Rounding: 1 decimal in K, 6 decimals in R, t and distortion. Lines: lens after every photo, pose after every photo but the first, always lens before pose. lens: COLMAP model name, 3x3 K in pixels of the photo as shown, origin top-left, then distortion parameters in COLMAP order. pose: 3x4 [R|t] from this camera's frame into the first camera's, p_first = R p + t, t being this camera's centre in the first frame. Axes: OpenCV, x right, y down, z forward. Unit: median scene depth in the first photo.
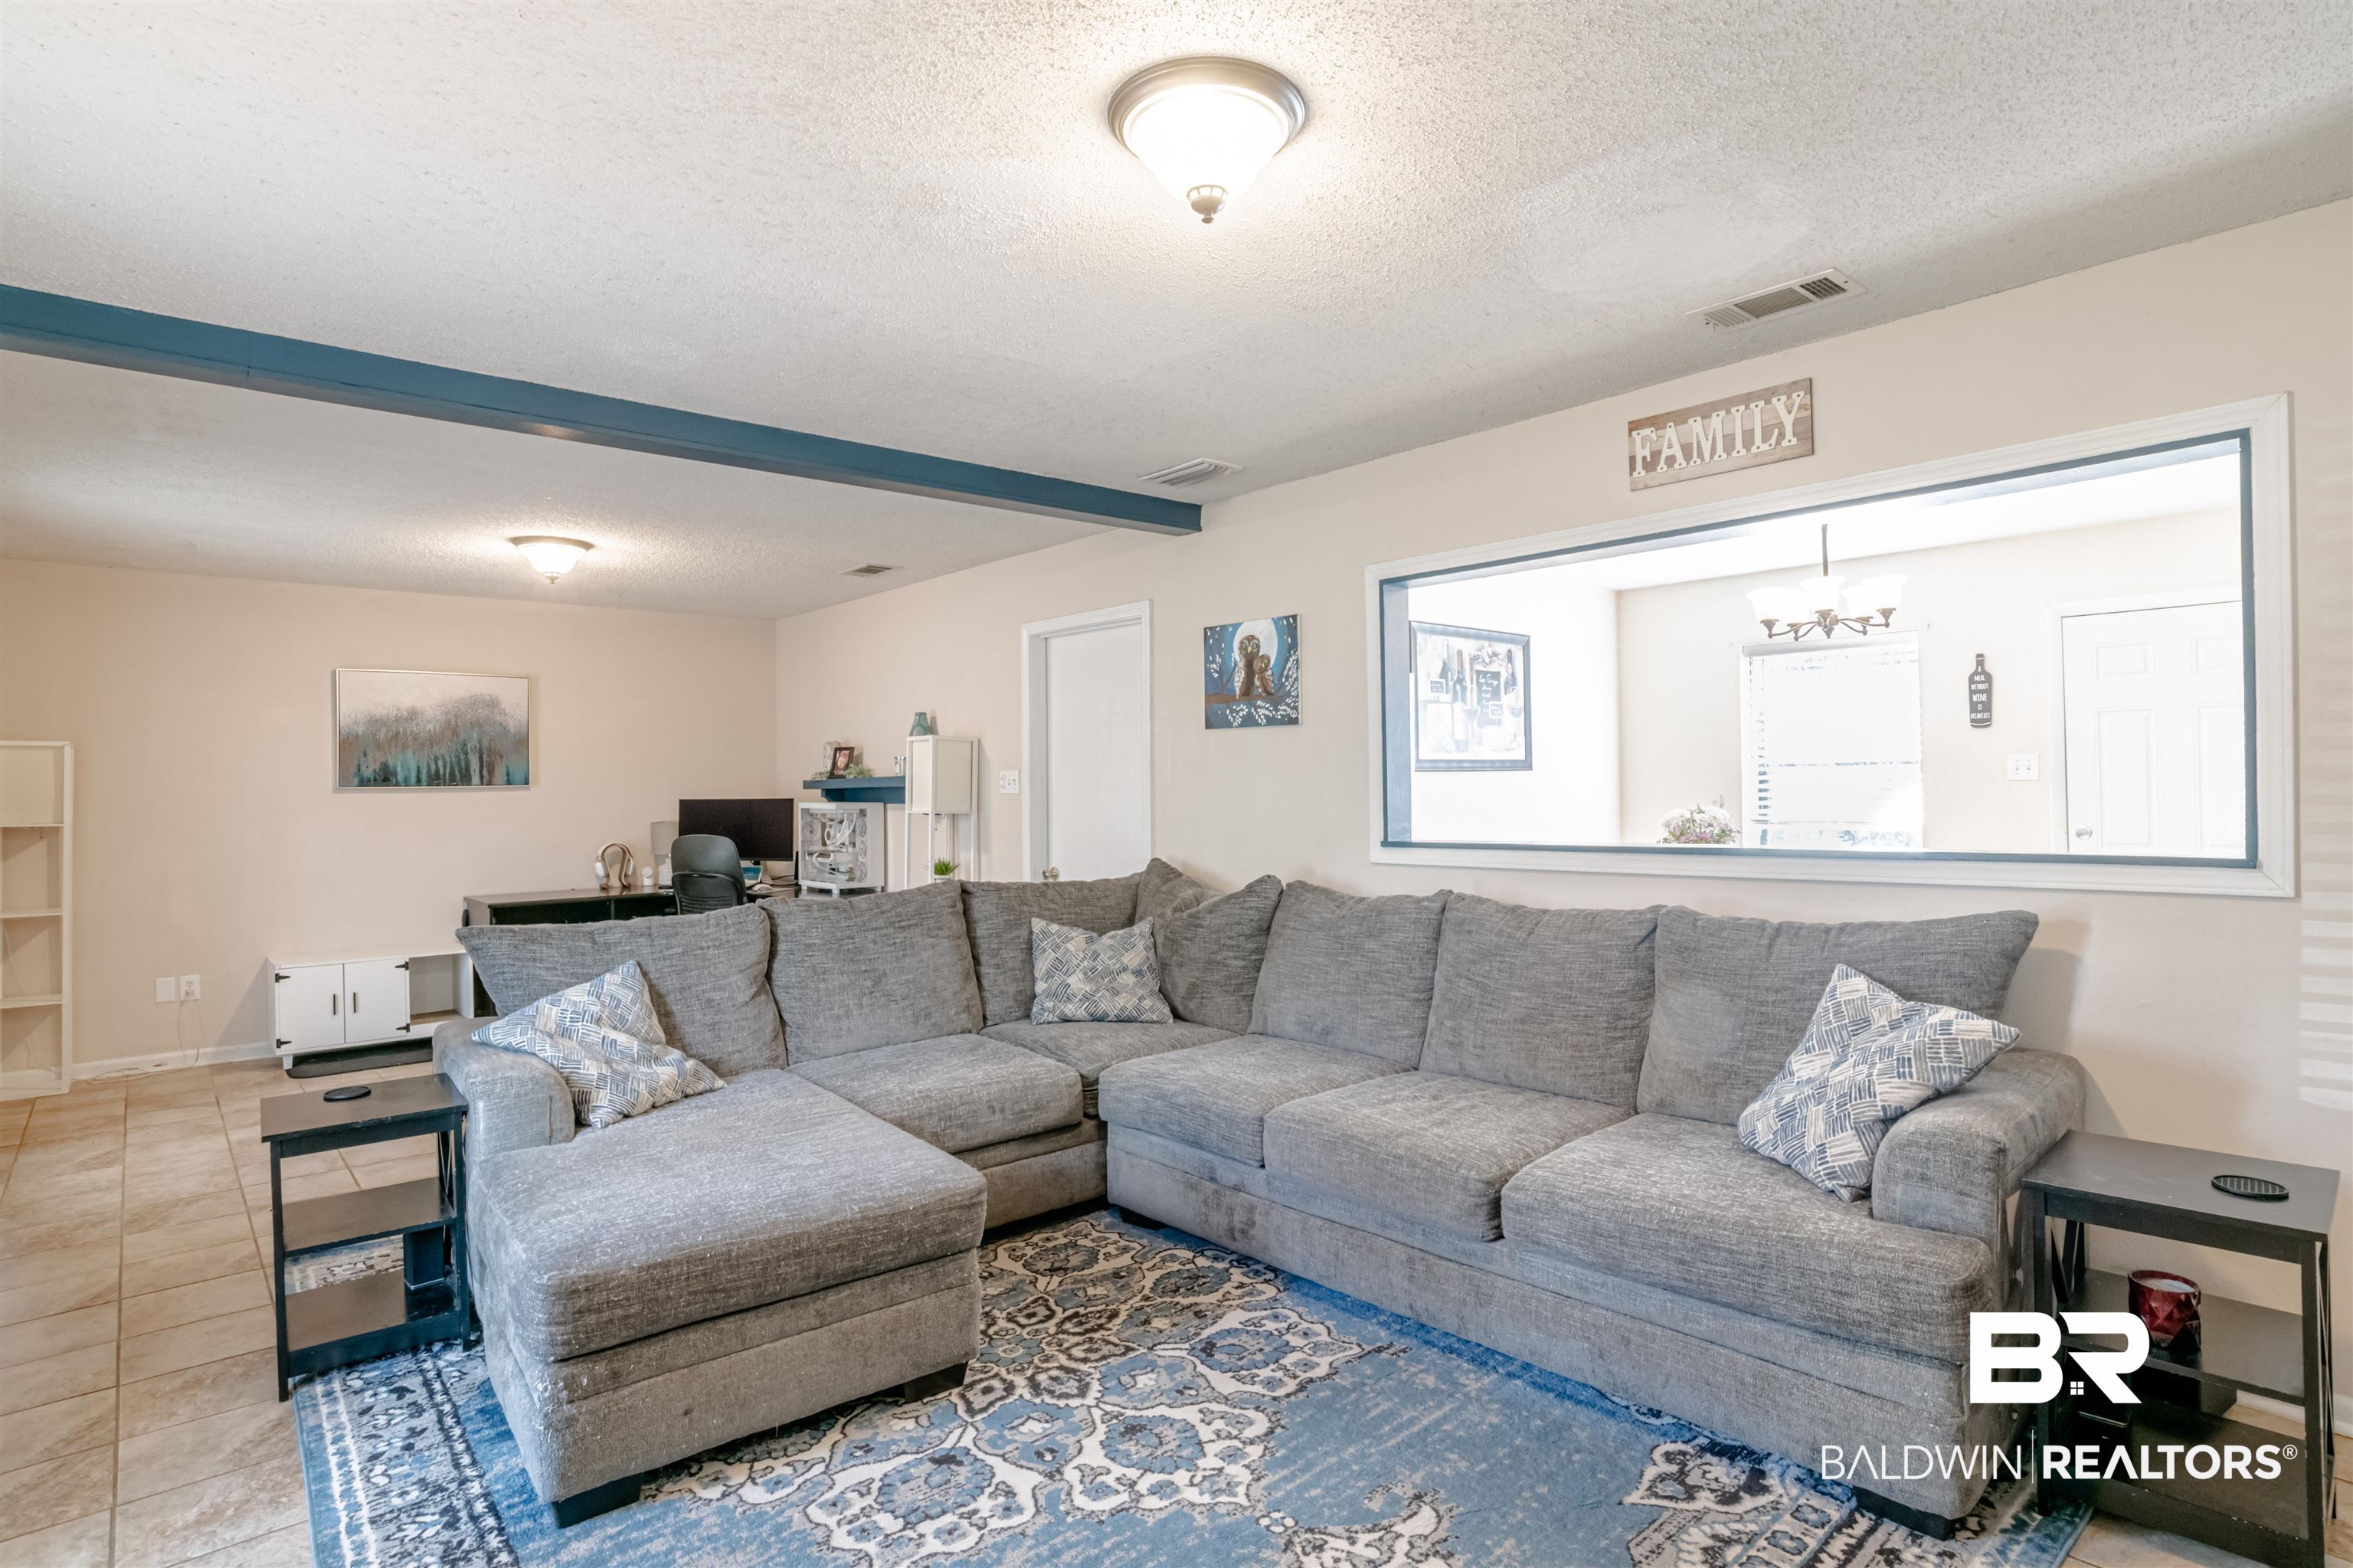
lens RADIAL K [[1201.8, 0, 1194.4], [0, 1201.8, 777.8], [0, 0, 1]] dist [-0.048211, 0.017151]
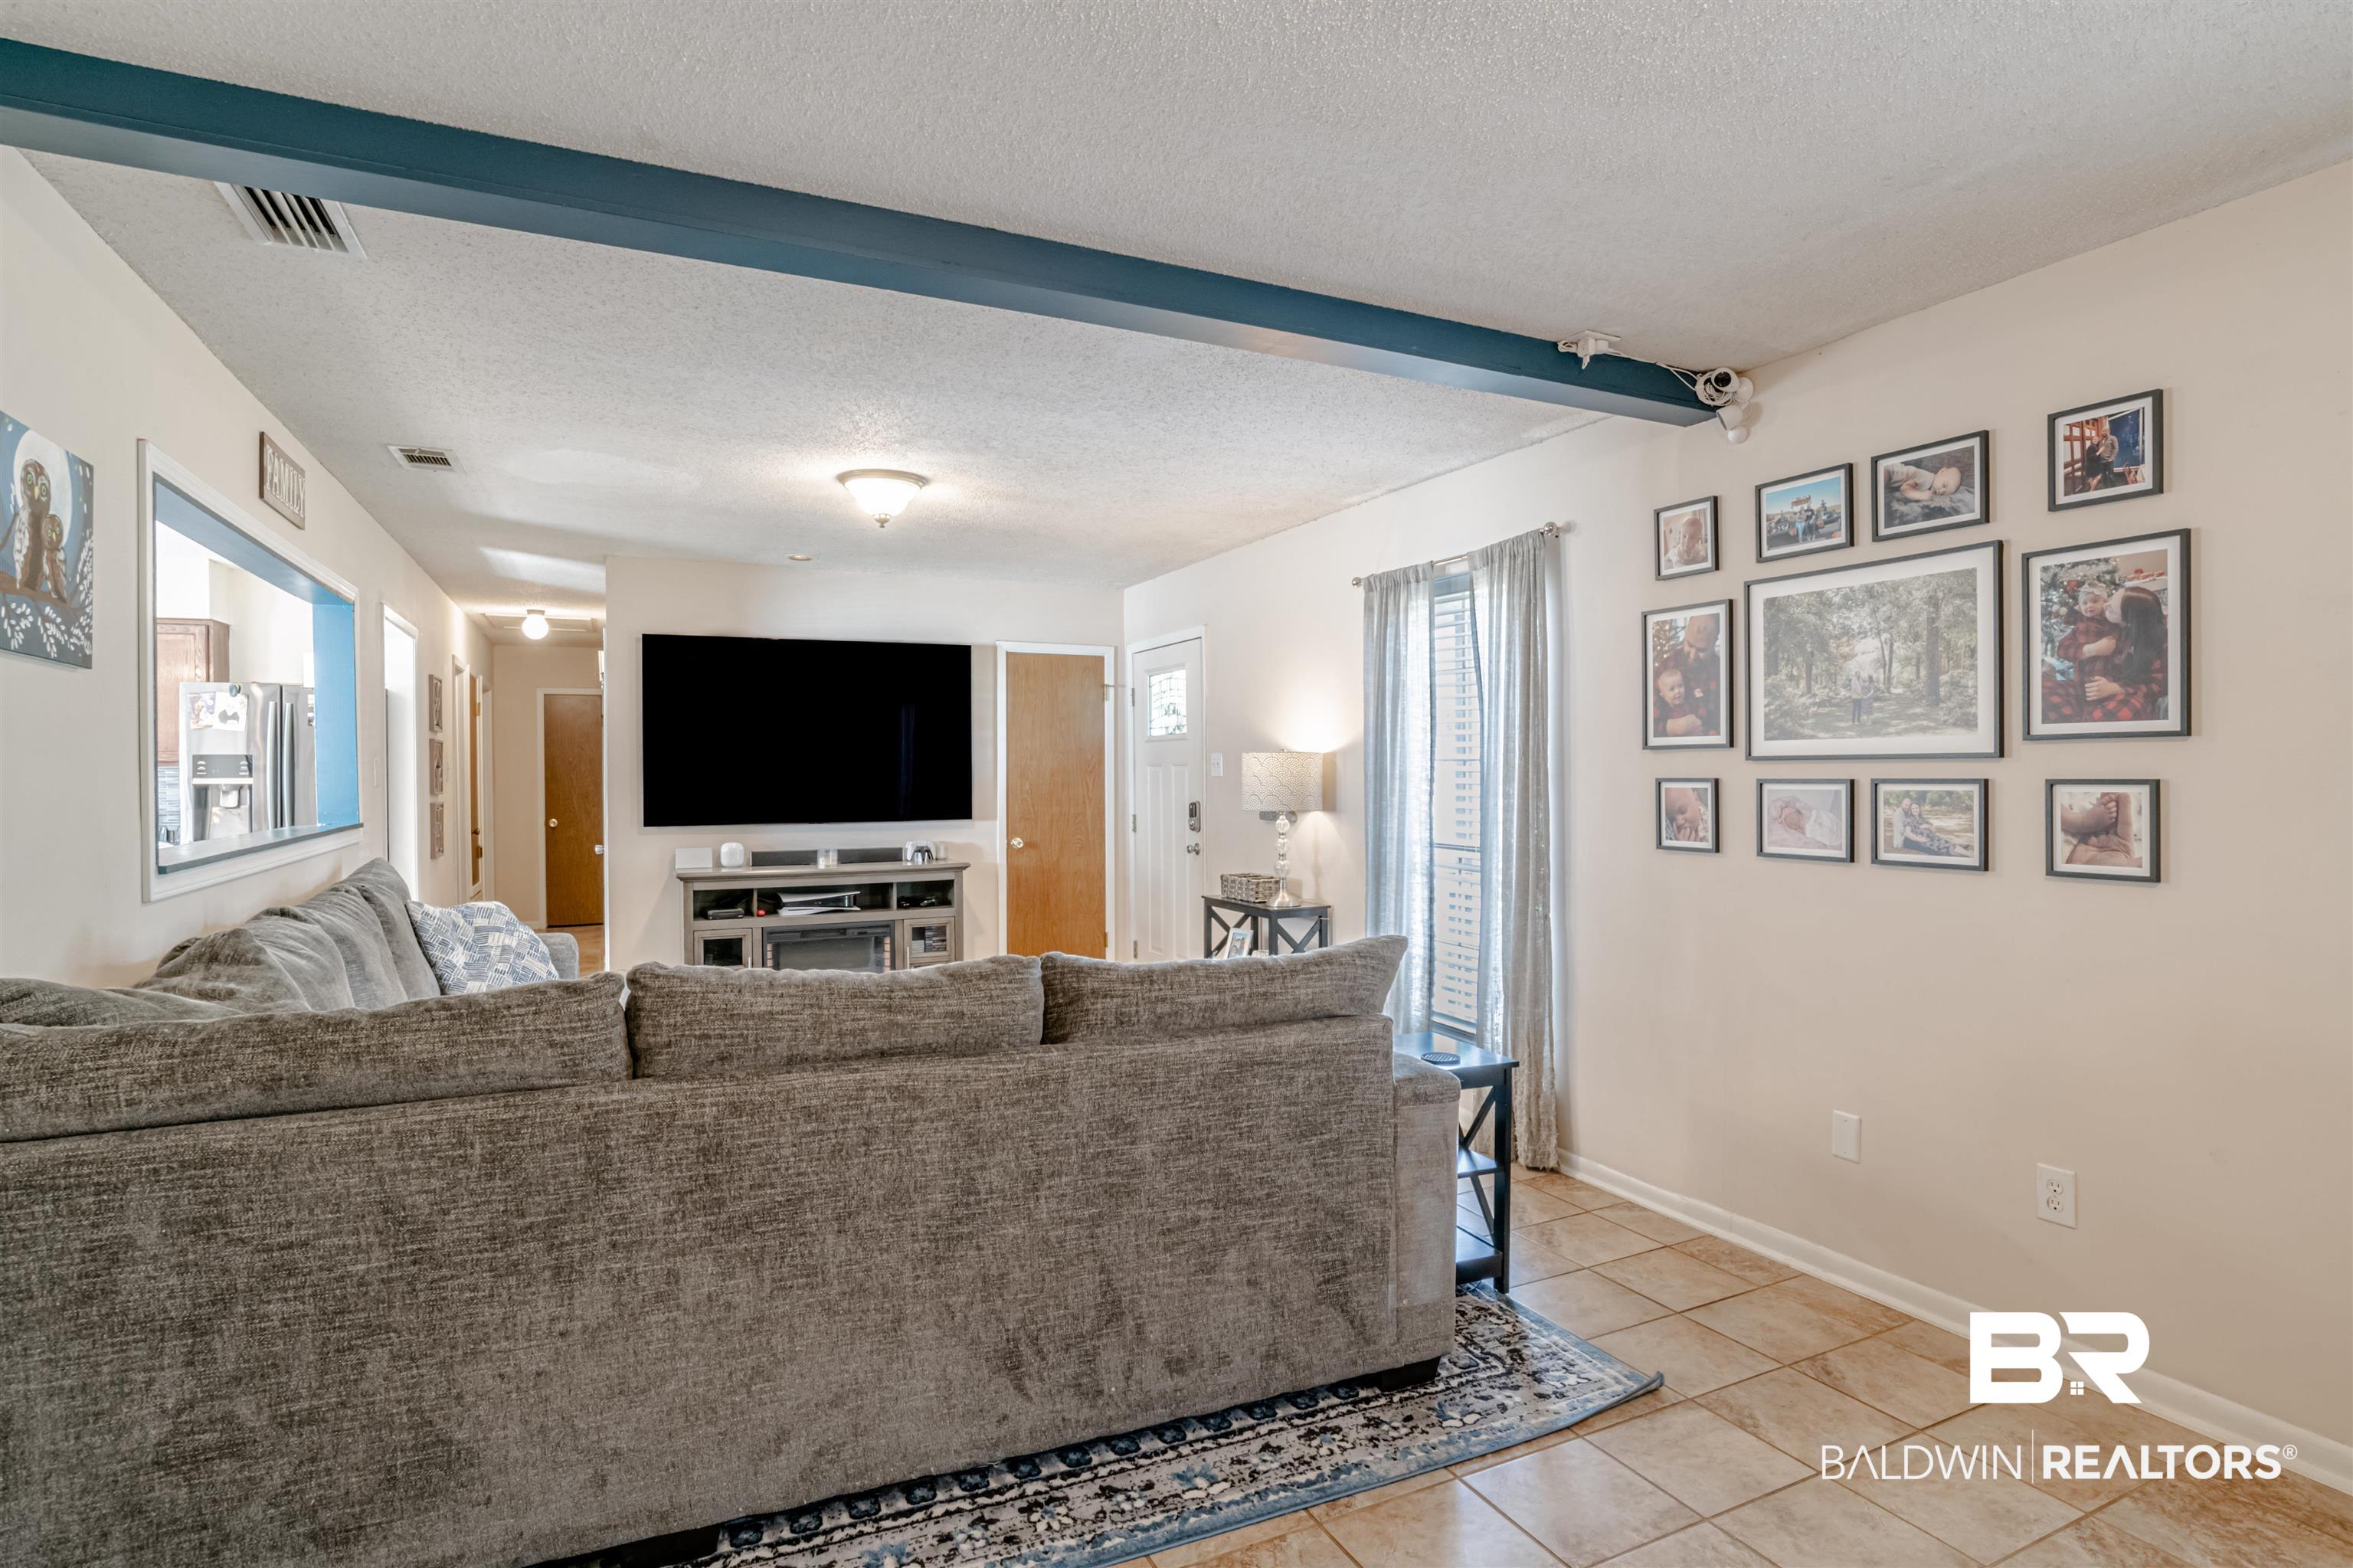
lens RADIAL K [[1201.8, 0, 1187.2], [0, 1201.8, 777.8], [0, 0, 1]] dist [-0.048211, 0.017151]
pose [[-0.960672, 0.018281, 0.277082, -0.429583], [0.017714, 0.999833, -0.004548, 0.012602], [-0.277119, 0.000539, -0.960835, 1.103573]]
